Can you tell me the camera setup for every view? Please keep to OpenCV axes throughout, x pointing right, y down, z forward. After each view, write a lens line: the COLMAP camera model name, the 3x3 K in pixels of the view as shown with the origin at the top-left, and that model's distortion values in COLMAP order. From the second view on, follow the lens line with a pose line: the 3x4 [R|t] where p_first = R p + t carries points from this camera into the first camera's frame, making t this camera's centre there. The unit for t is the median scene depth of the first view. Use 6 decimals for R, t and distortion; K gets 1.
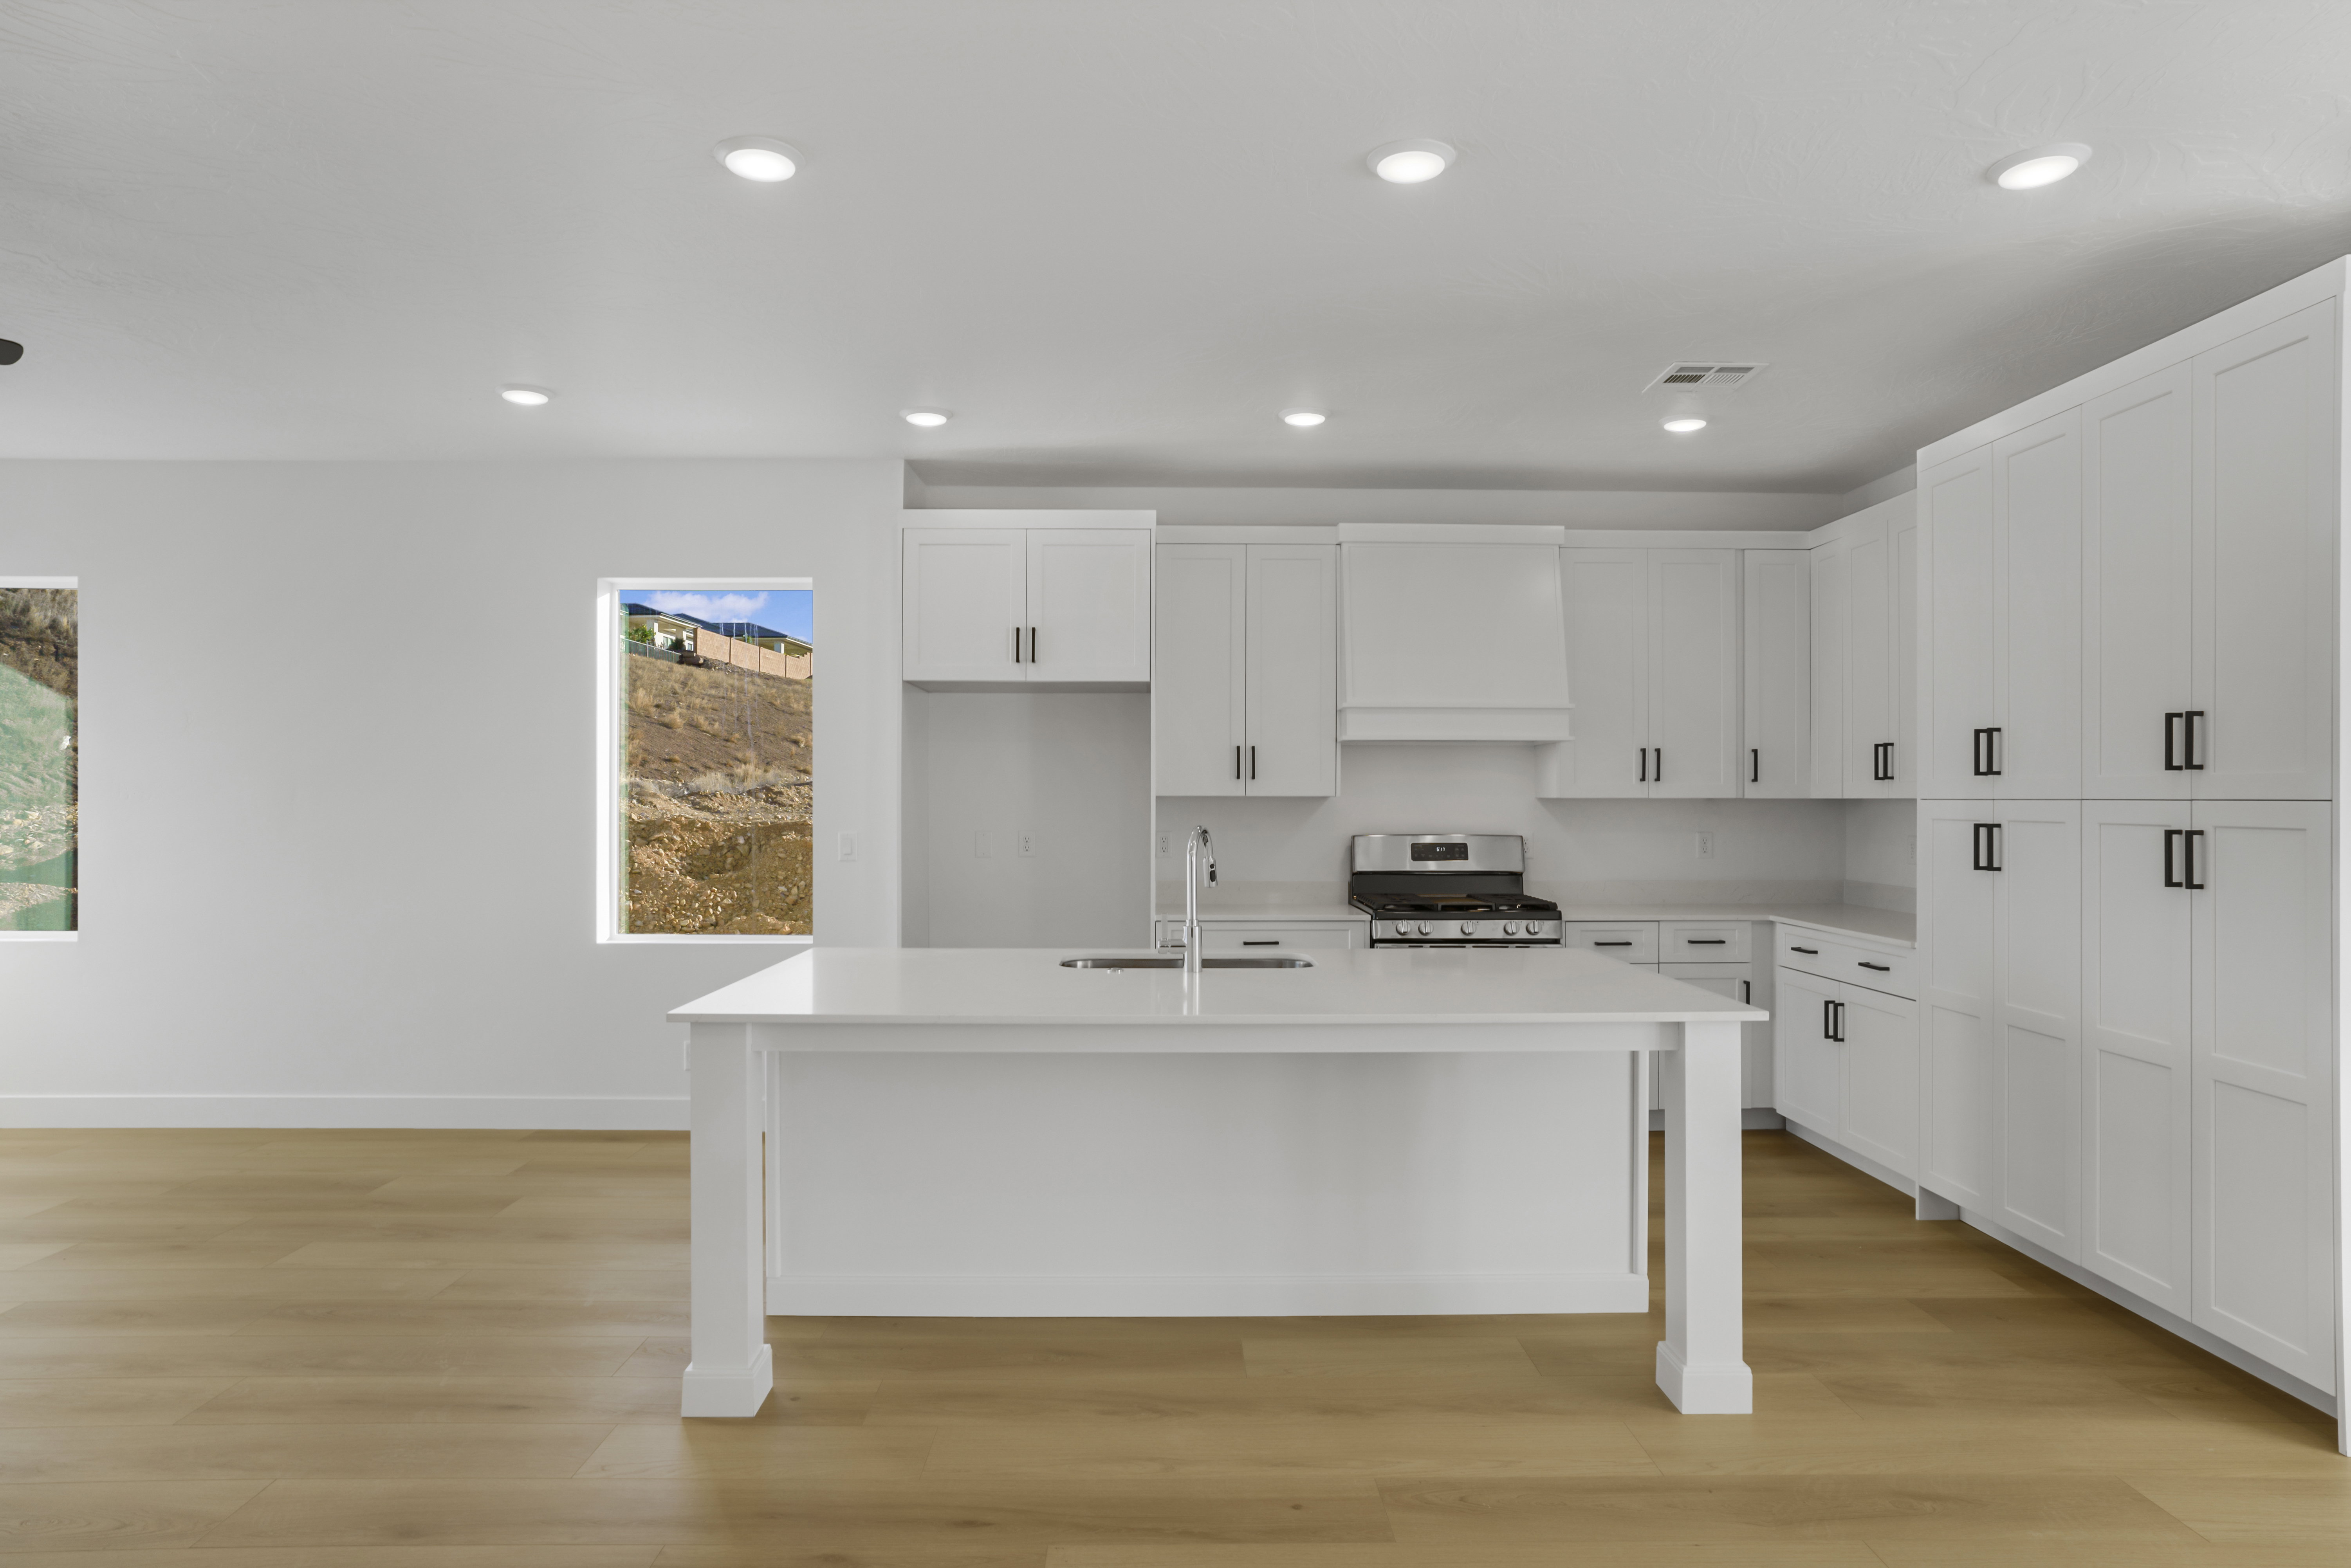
lens RADIAL K [[1323.0, 0, 1162.6], [0, 1323.0, 821.7], [0, 0, 1]] dist [-0.014144, 0.000872]
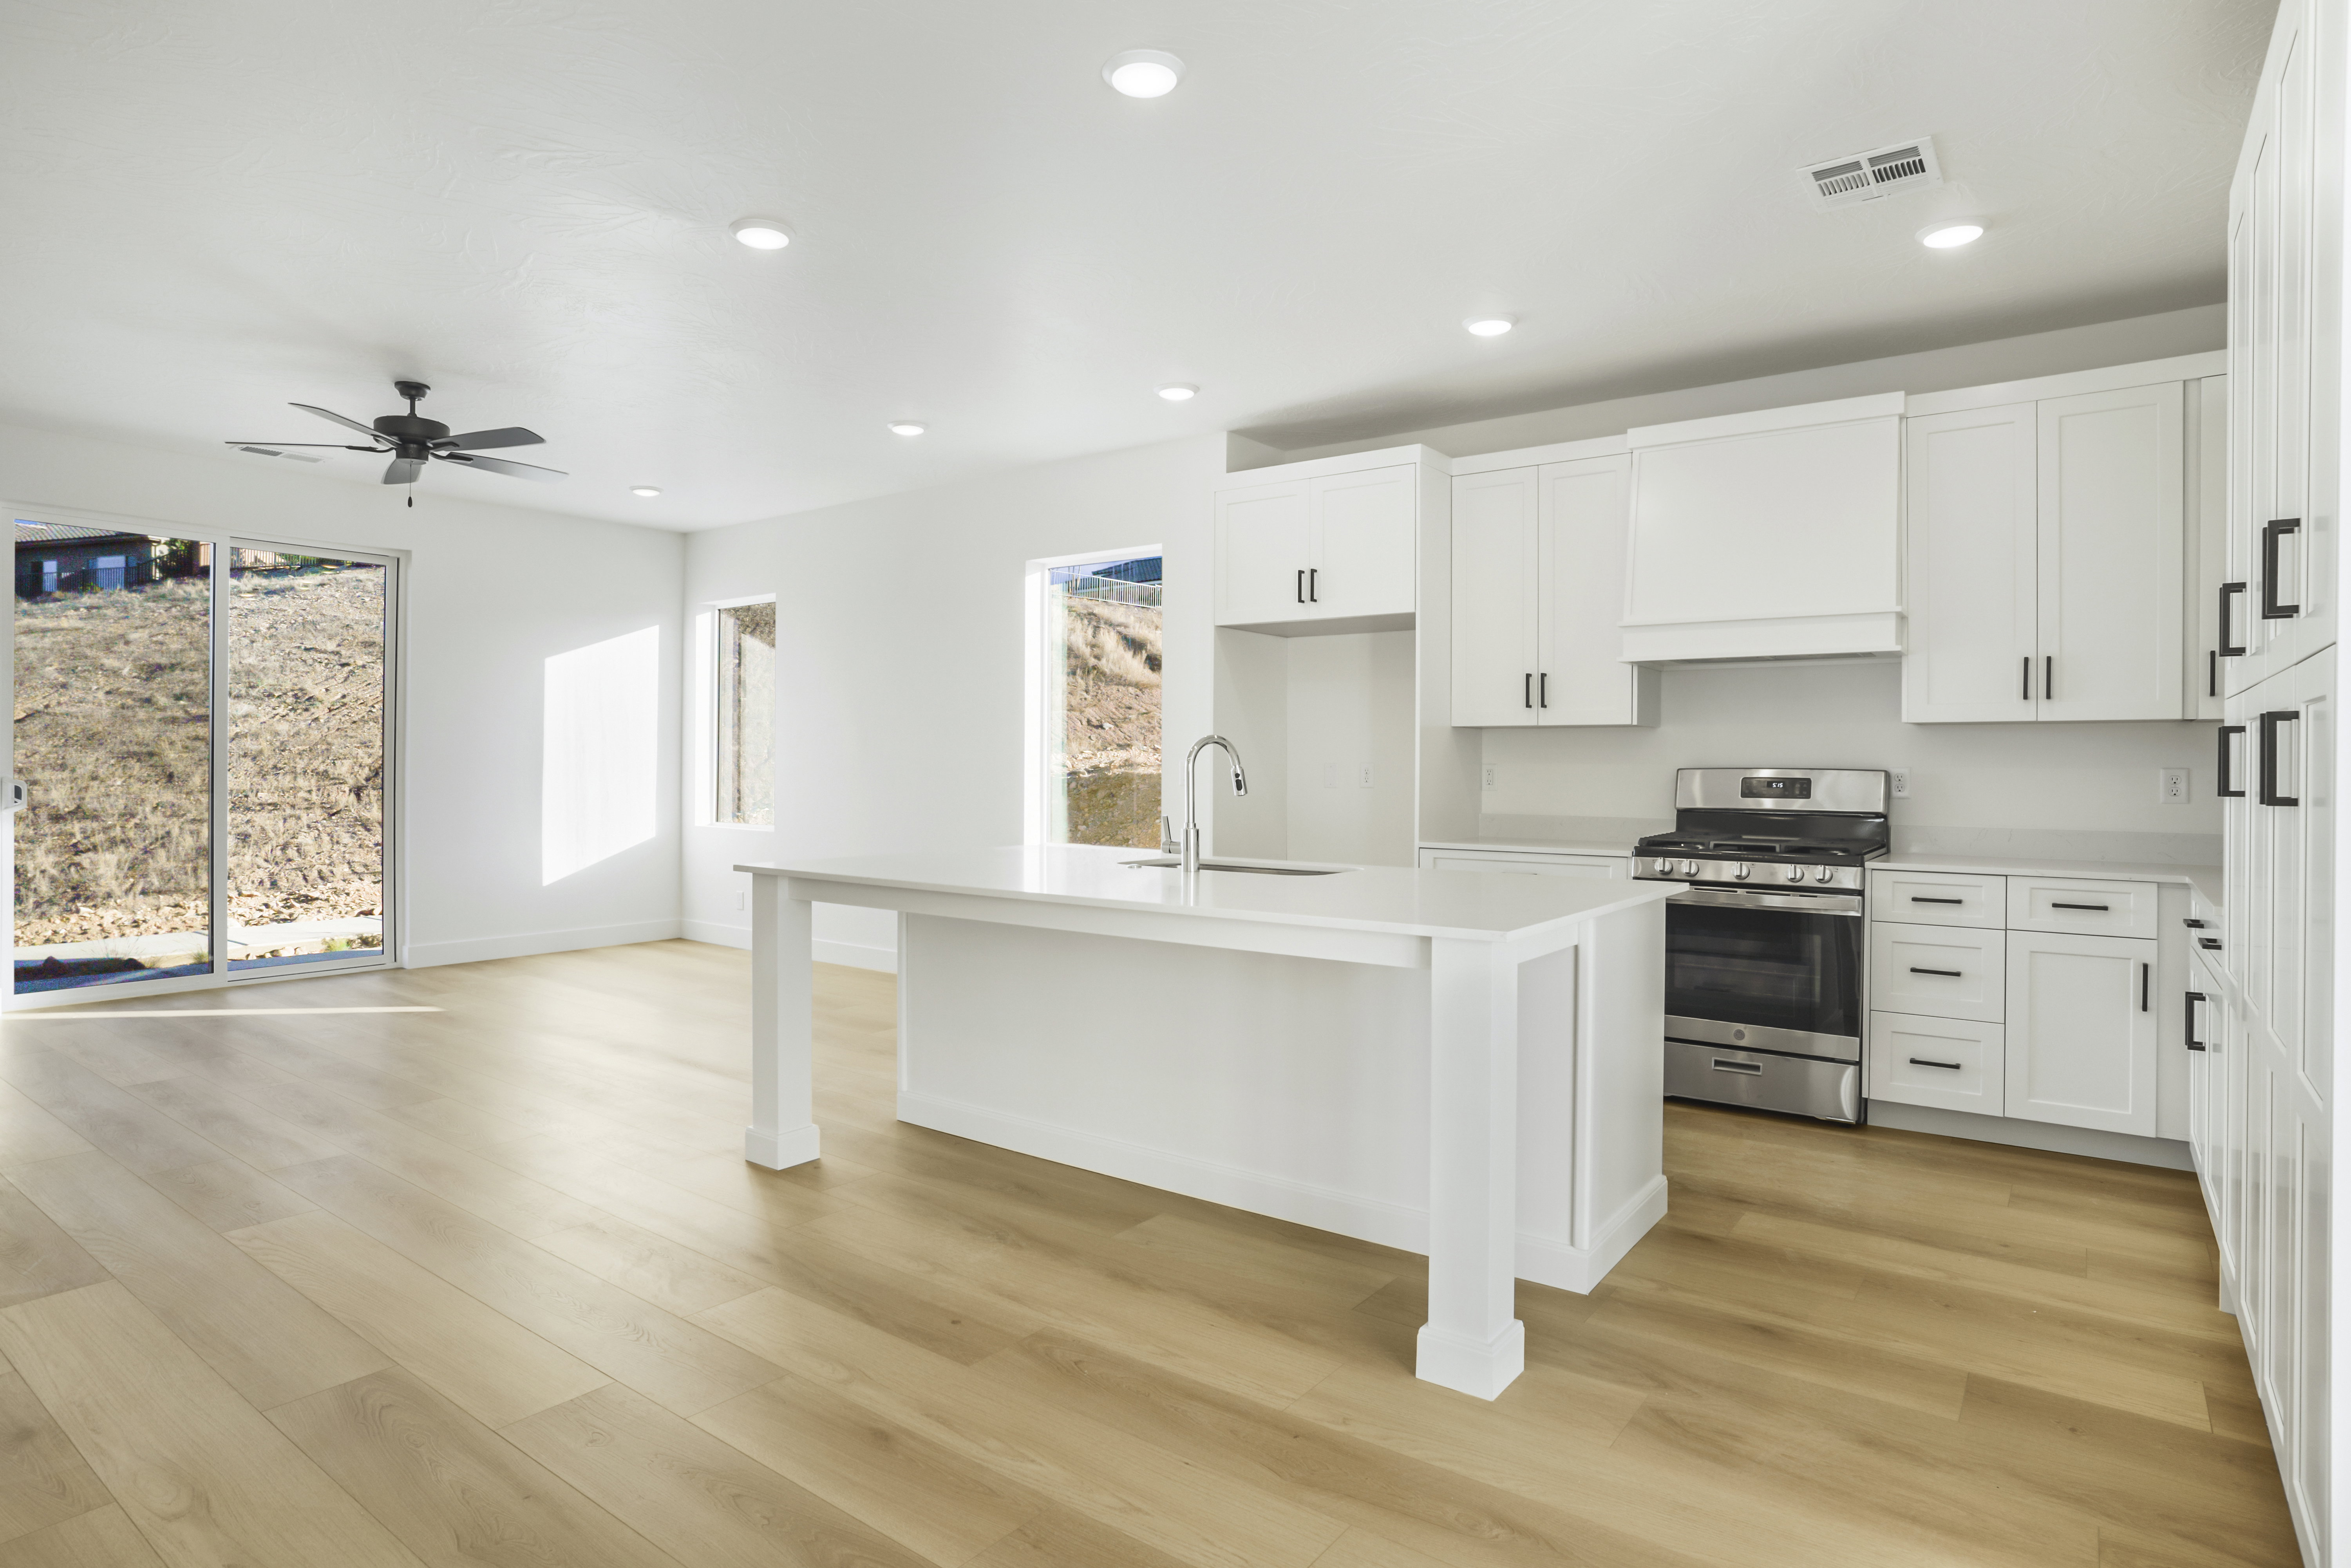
lens RADIAL K [[1247.7, 0, 1178.3], [0, 1247.7, 764.8], [0, 0, 1]] dist [-0.027341, 0.001430]
pose [[0.801297, 0.004853, -0.598247, 0.421471], [-0.016404, 0.999769, -0.013861, 0.027949], [0.598042, 0.020921, 0.801192, 0.124473]]
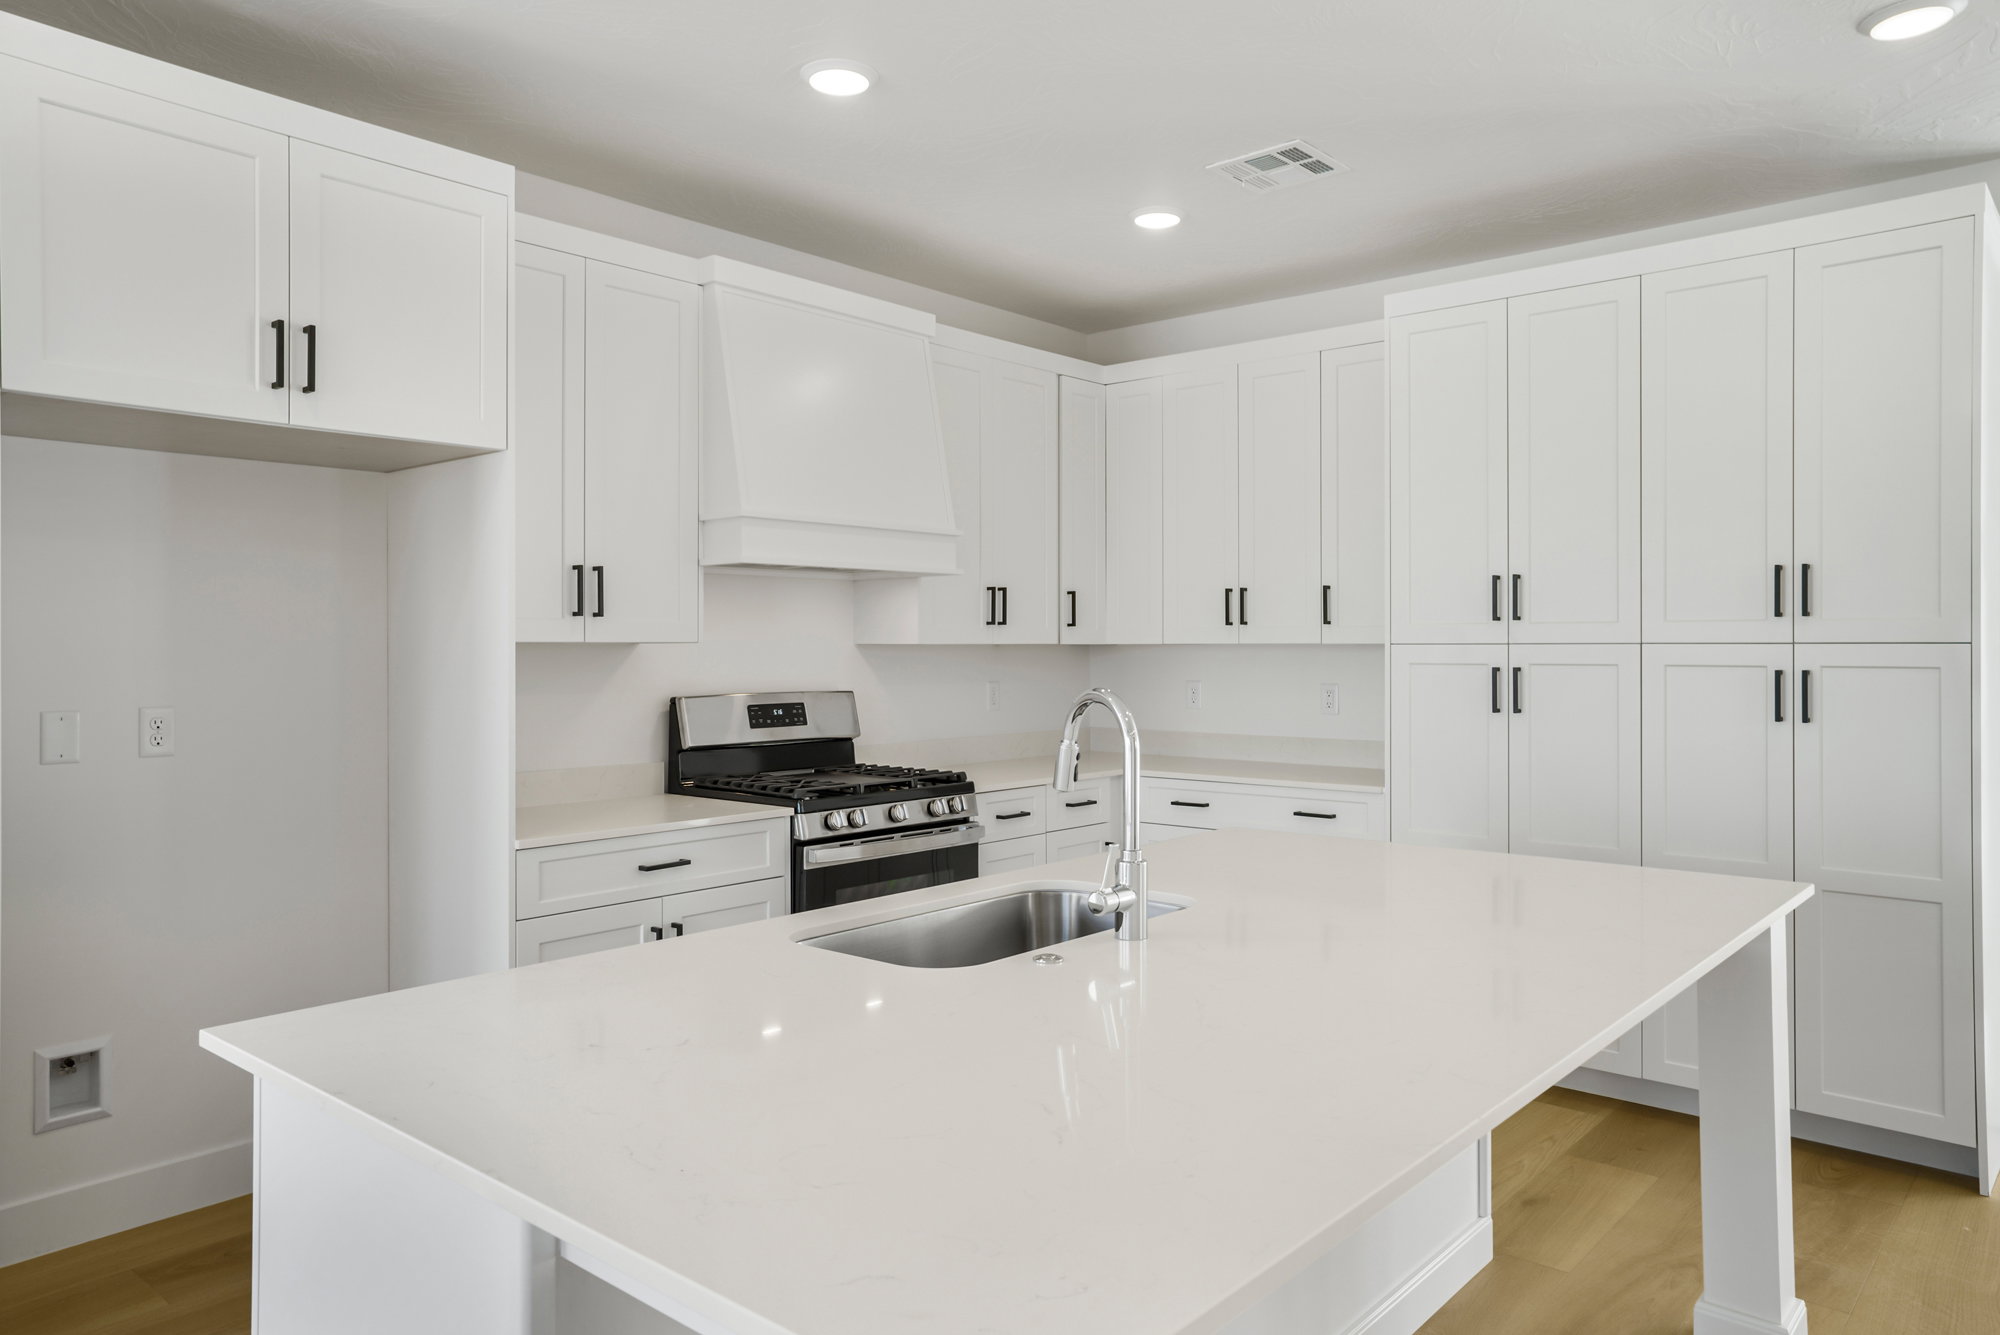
lens RADIAL K [[1354.4, 0, 988.3], [0, 1354.4, 643.1], [0, 0, 1]] dist [0.004865, -0.001116]
pose [[0.670314, -0.001116, 0.742077, -0.316418], [0.015634, 0.999798, -0.012619, -0.007669], [-0.741913, 0.020061, 0.670196, 0.429108]]
